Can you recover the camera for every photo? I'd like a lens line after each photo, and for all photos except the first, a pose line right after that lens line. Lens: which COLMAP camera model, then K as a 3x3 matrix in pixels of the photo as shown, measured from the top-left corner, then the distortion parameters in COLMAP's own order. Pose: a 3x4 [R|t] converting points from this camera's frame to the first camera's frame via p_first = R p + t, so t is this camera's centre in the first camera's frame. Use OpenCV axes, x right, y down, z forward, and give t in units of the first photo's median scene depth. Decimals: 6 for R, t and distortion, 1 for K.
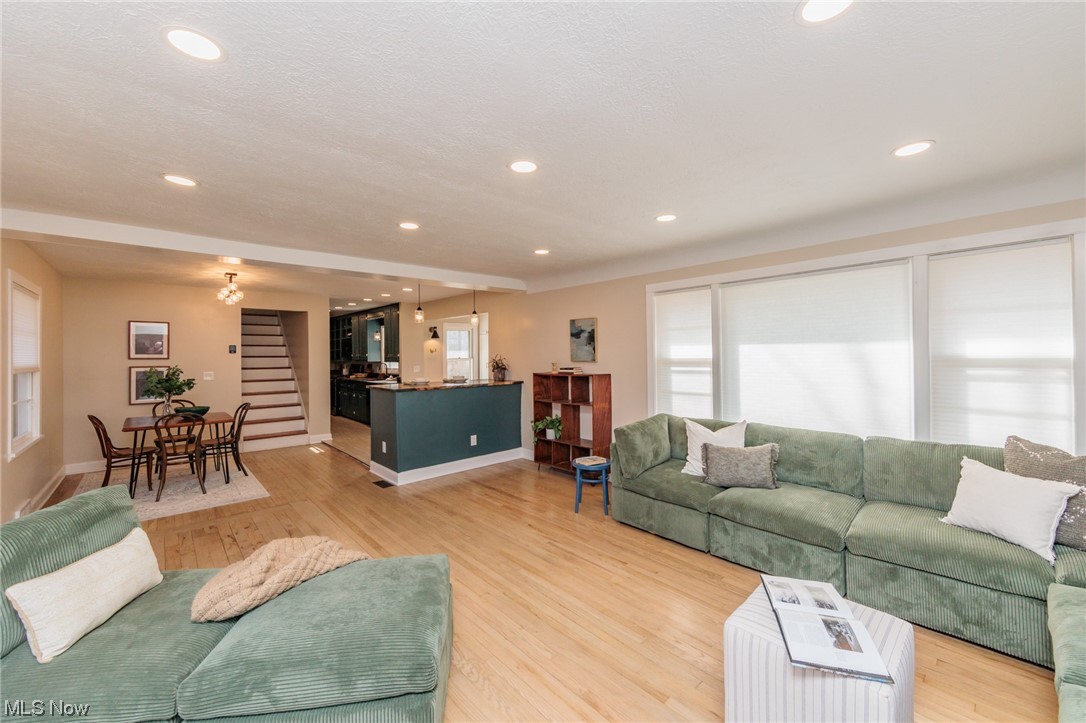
lens RADIAL K [[422.3, 0, 542.9], [0, 422.3, 353.7], [0, 0, 1]] dist [-0.001118, -0.000027]
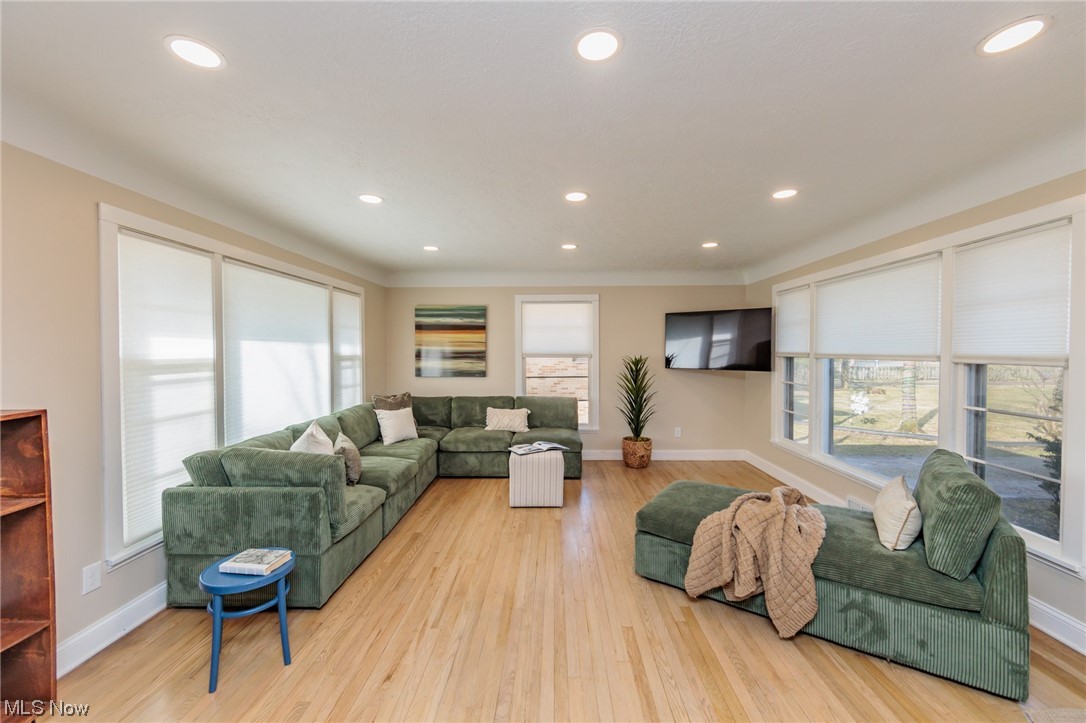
lens RADIAL K [[422.3, 0, 545.5], [0, 422.3, 358.7], [0, 0, 1]] dist [-0.001118, -0.000027]
pose [[-0.722534, -0.007861, 0.691290, -0.482225], [0.002311, 0.999902, 0.013786, 0.003455], [-0.691331, 0.011559, -0.722446, 1.125709]]
